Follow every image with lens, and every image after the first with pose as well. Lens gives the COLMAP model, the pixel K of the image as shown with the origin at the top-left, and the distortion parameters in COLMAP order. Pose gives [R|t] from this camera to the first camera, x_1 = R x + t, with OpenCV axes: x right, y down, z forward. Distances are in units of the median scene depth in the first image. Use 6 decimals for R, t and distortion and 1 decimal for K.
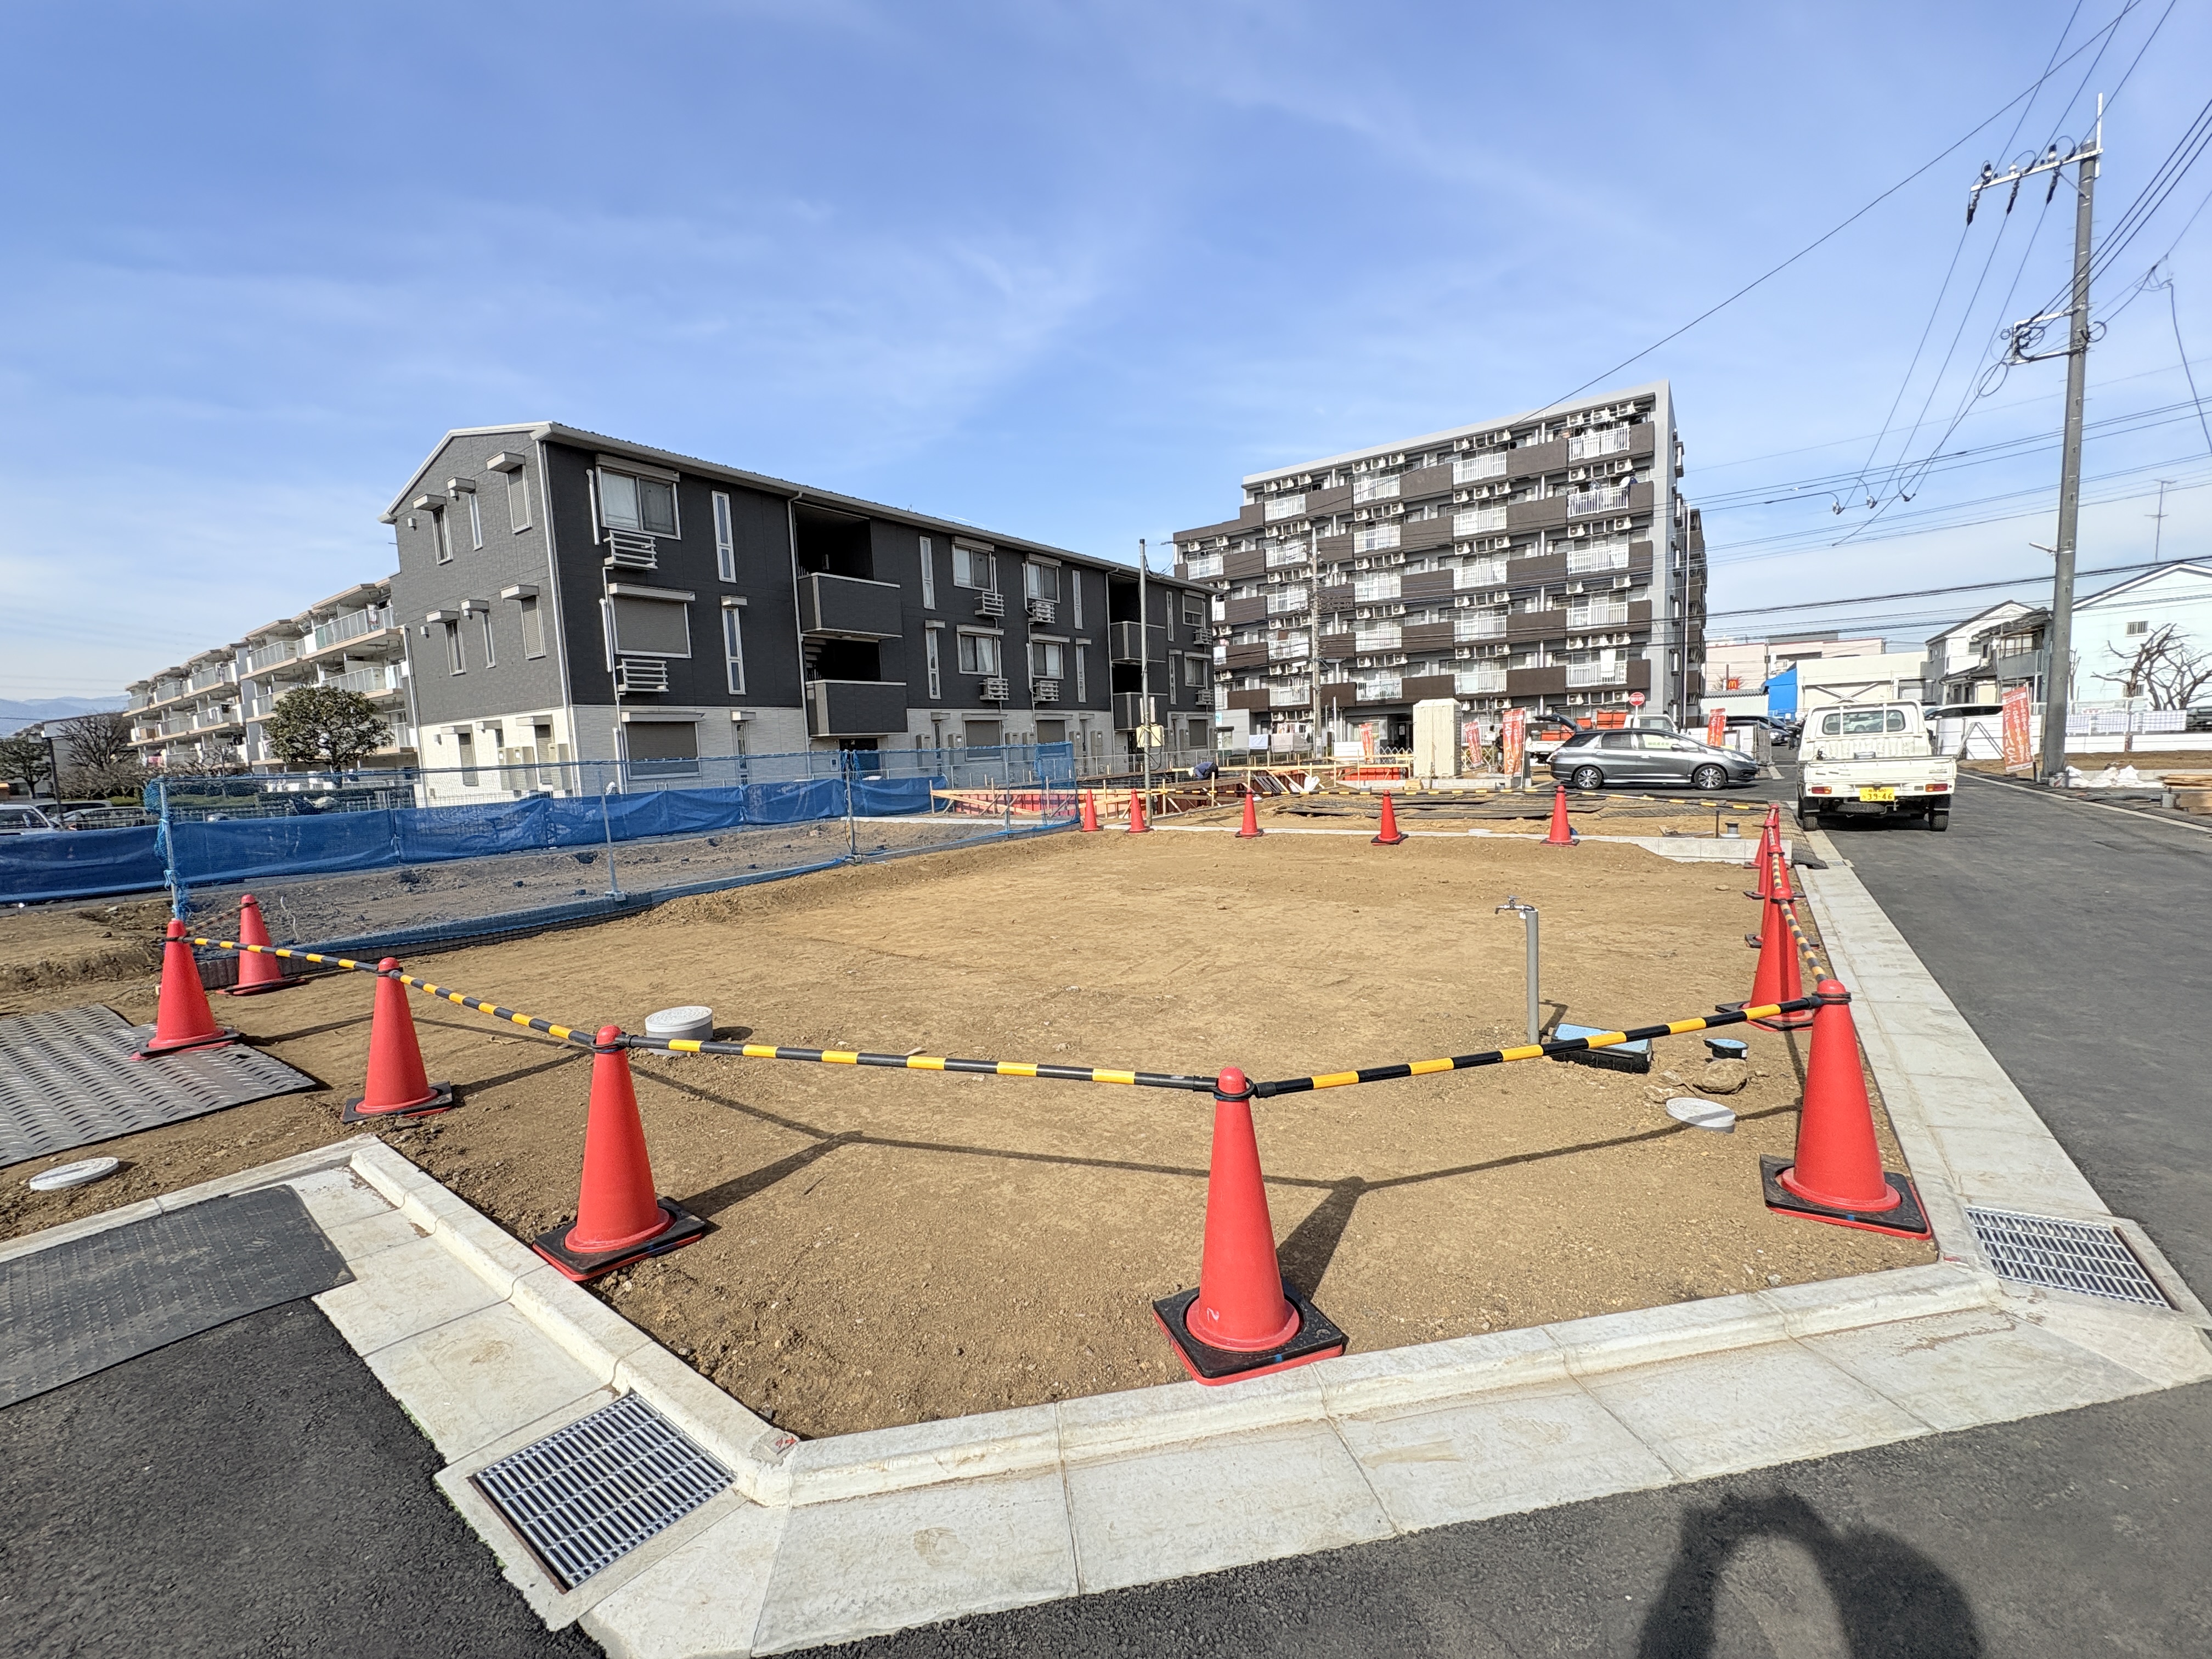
lens RADIAL K [[874.6, 0, 1106.7], [0, 874.6, 823.7], [0, 0, 1]] dist [0.000040, -0.000284]
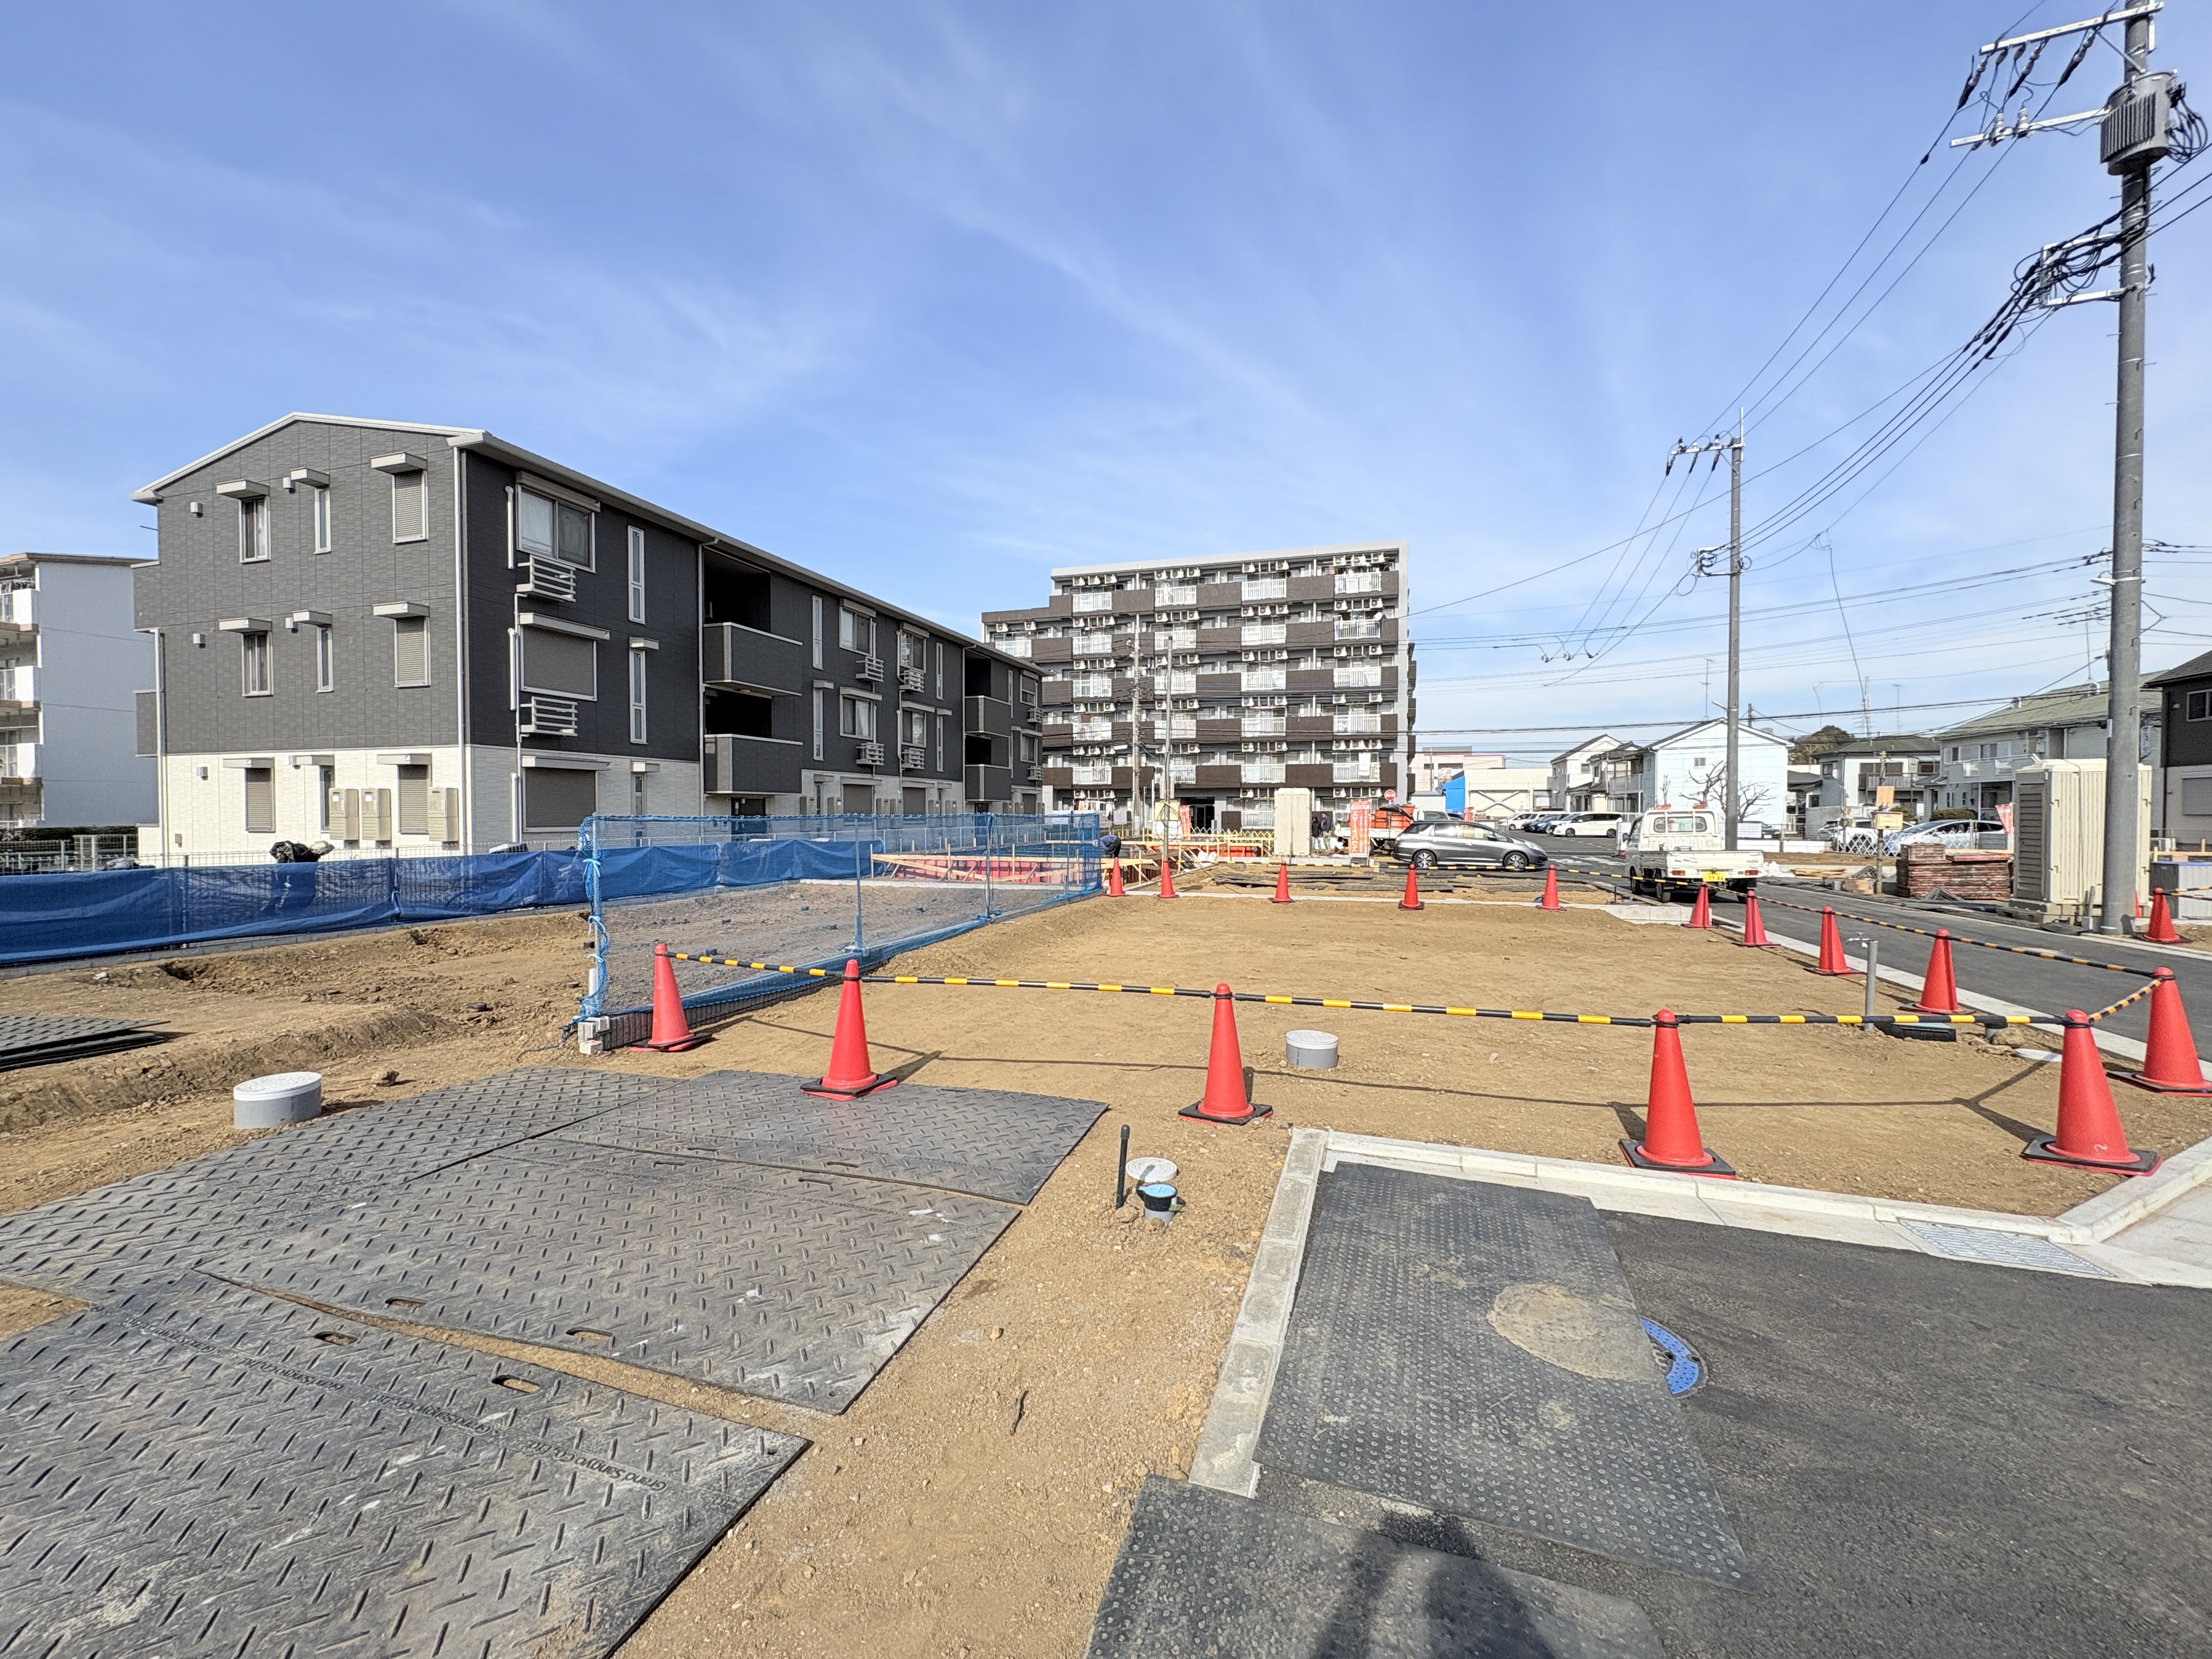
lens RADIAL K [[874.6, 0, 1106.7], [0, 874.6, 823.7], [0, 0, 1]] dist [0.000040, -0.000284]
pose [[0.951046, 0.039806, 0.306476, -0.120442], [-0.013840, 0.996161, -0.086436, 0.004107], [-0.308741, 0.077963, 0.947946, -0.006387]]
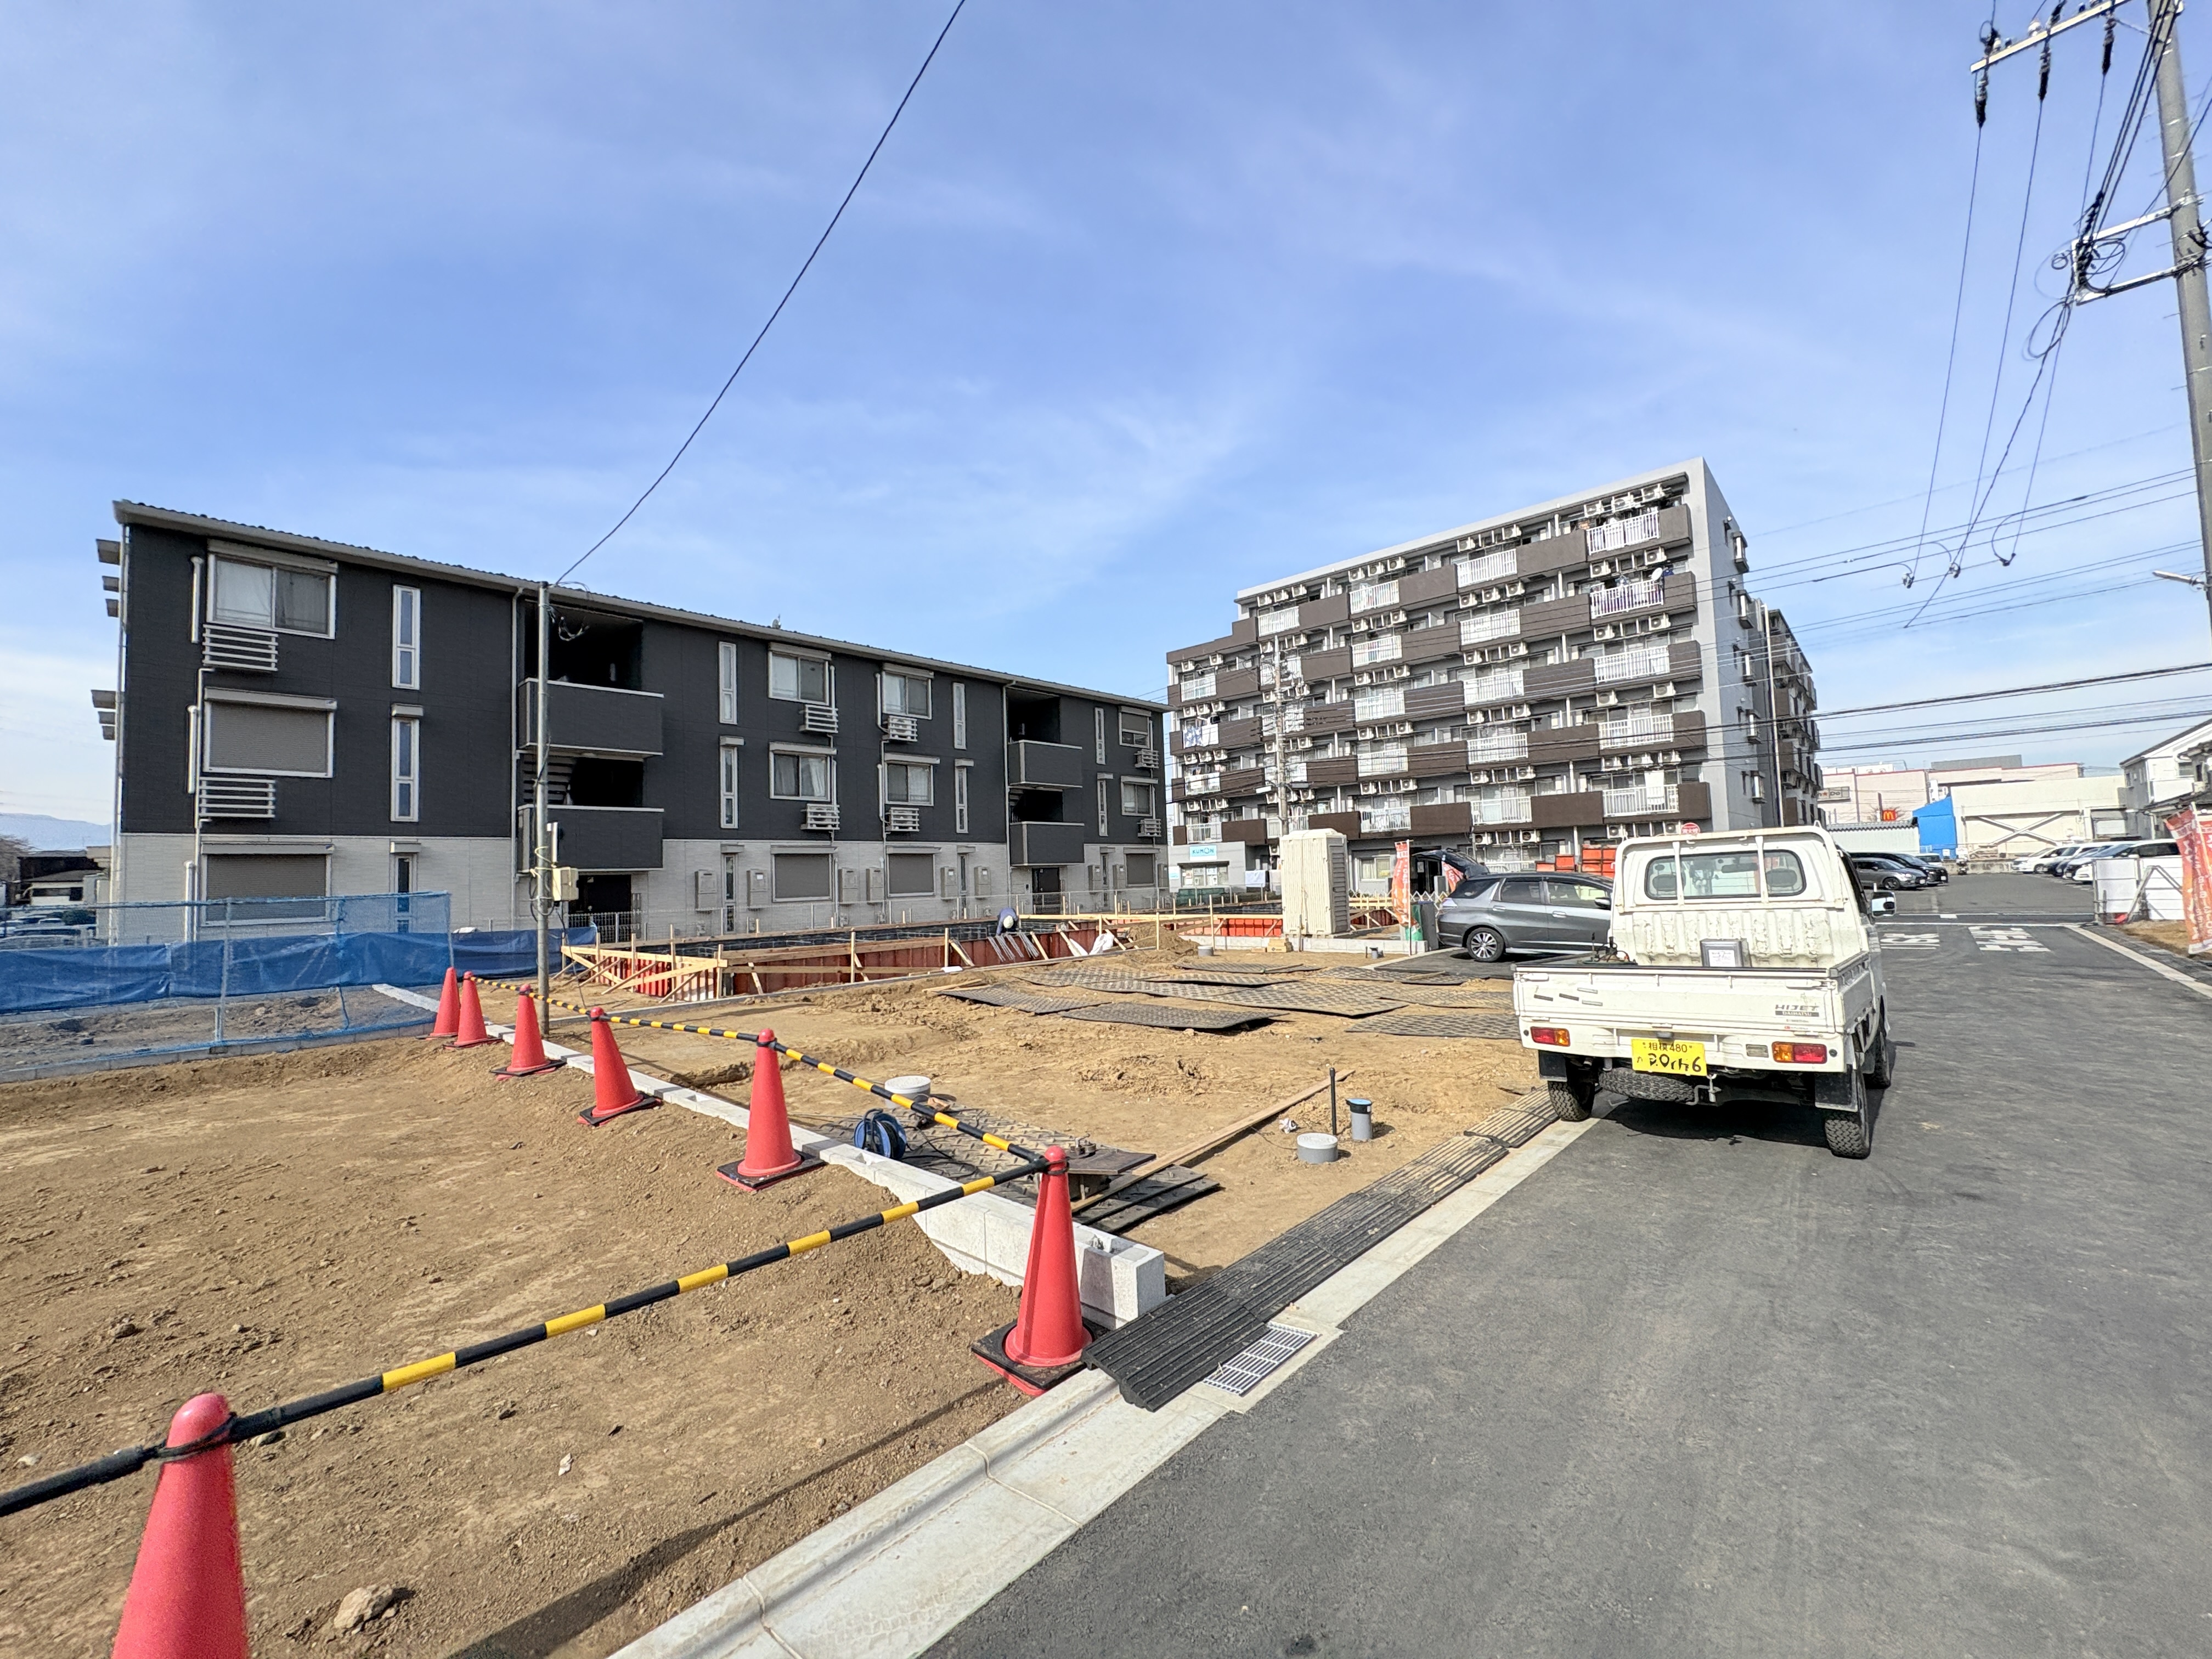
lens RADIAL K [[877.6, 0, 1103.2], [0, 877.6, 828.6], [0, 0, 1]] dist [-0.000338, 0.000265]
pose [[0.991653, 0.002454, -0.128910, 0.173296], [-0.020920, 0.989633, -0.142090, -0.019397], [0.127225, 0.143600, 0.981424, 0.141562]]
